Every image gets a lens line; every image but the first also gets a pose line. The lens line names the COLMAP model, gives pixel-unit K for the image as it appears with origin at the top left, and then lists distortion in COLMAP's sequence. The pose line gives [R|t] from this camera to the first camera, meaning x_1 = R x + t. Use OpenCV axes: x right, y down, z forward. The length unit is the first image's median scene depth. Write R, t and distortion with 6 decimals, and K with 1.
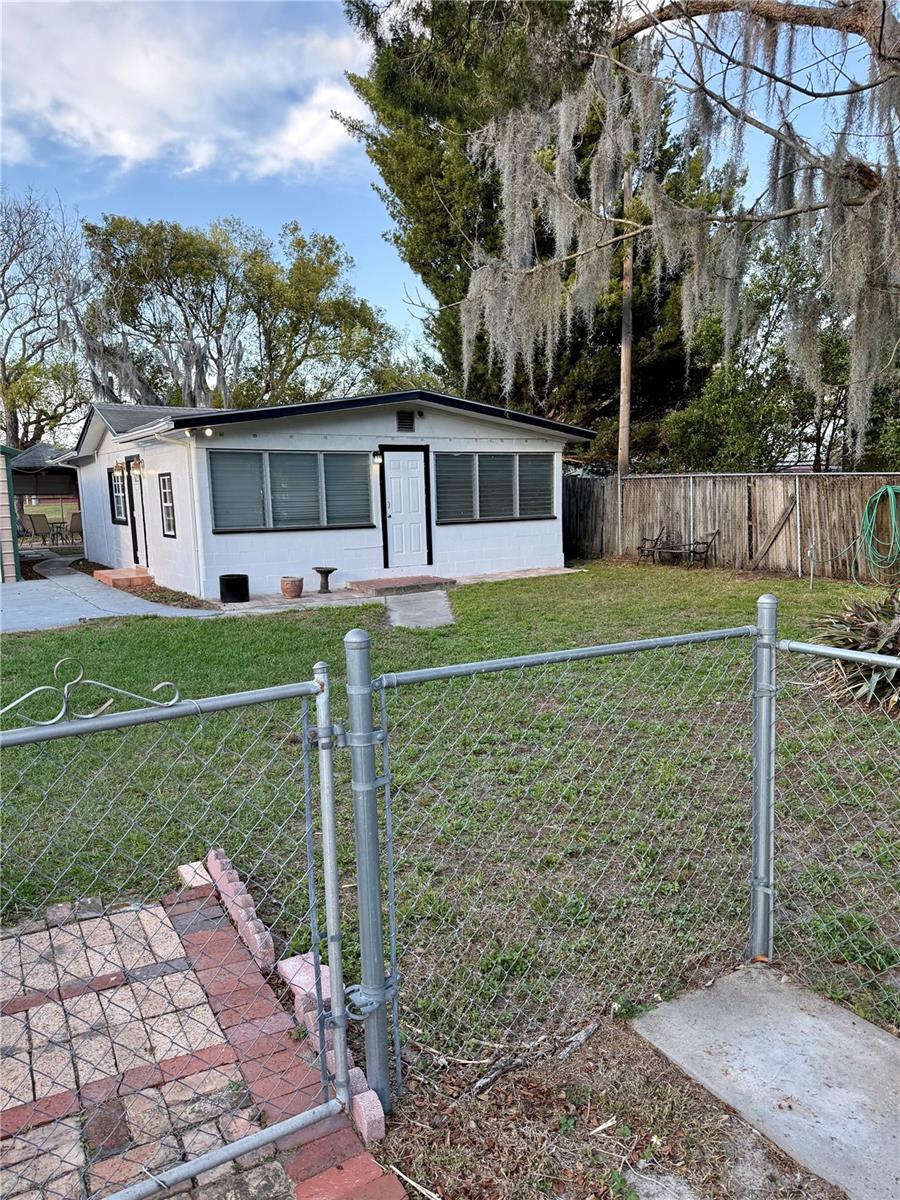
lens RADIAL K [[840.3, 0, 451.7], [0, 840.3, 608.1], [0, 0, 1]] dist [0.066592, -0.057690]
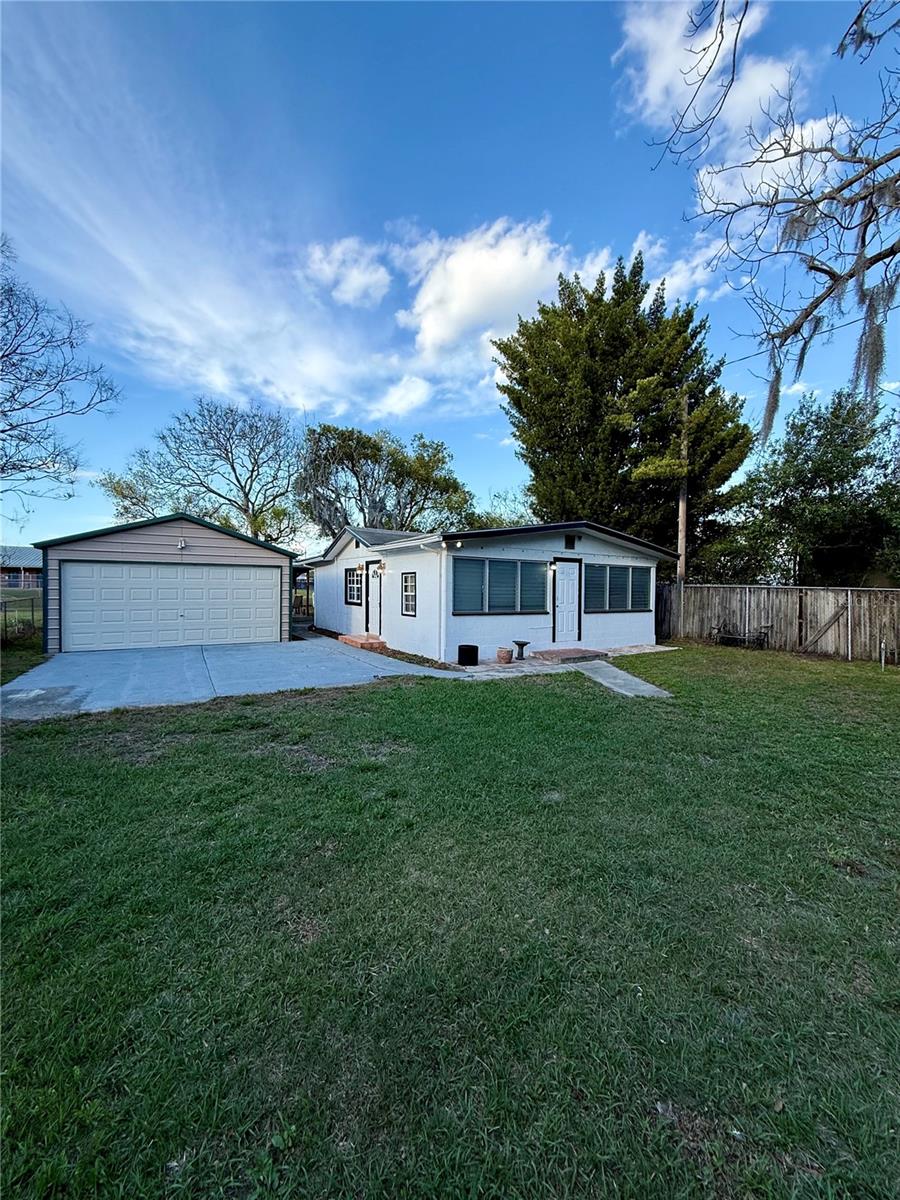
lens RADIAL K [[477.8, 0, 453.9], [0, 477.8, 595.2], [0, 0, 1]] dist [0.000498, 0.000196]
pose [[0.999206, 0.036275, -0.016484, -0.228327], [-0.038042, 0.991558, -0.123960, -0.019269], [0.011848, 0.124489, 0.992150, 0.176706]]
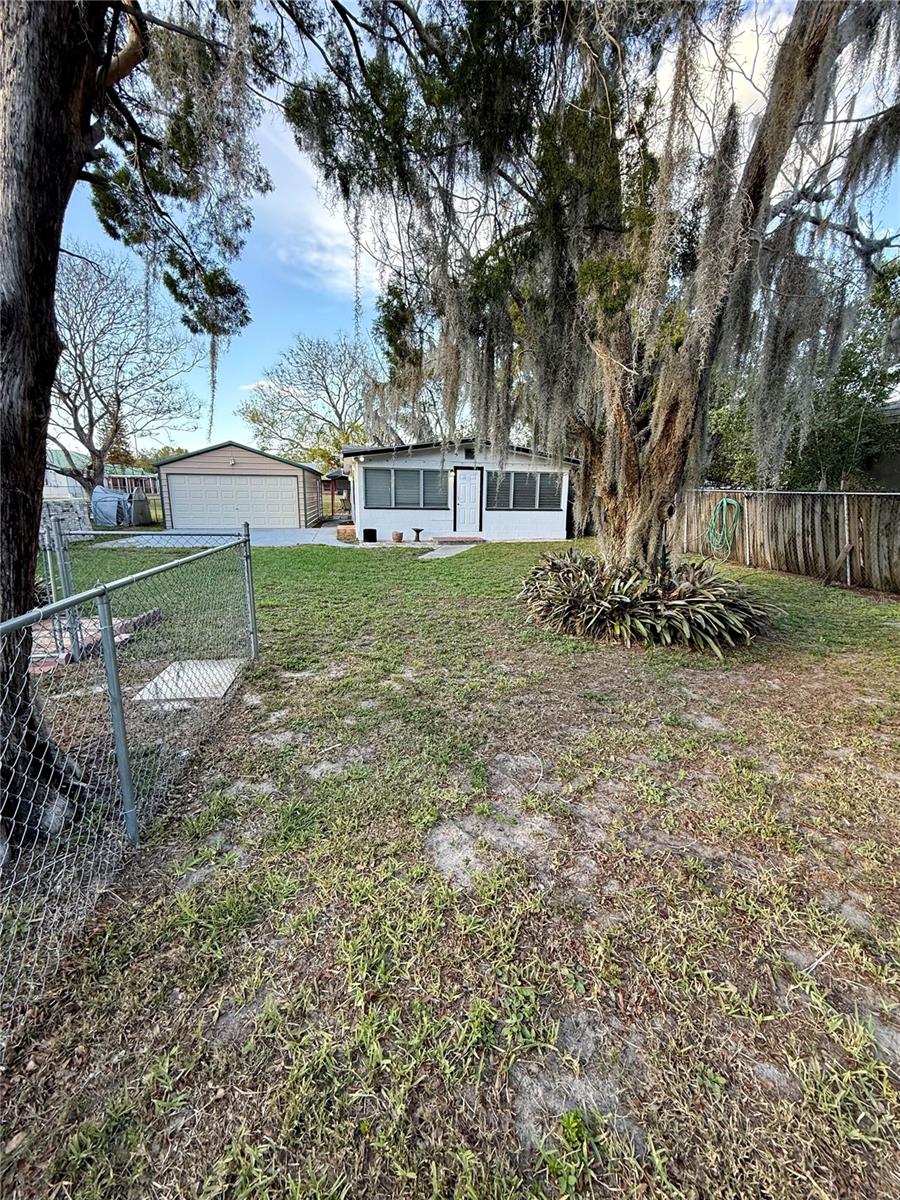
lens RADIAL K [[477.8, 0, 444.1], [0, 477.8, 603.1], [0, 0, 1]] dist [0.000498, 0.000196]
pose [[0.929755, 0.116798, -0.349161, 0.290440], [-0.086388, 0.991079, 0.101489, 0.005851], [0.357900, -0.064197, 0.931550, -0.037153]]
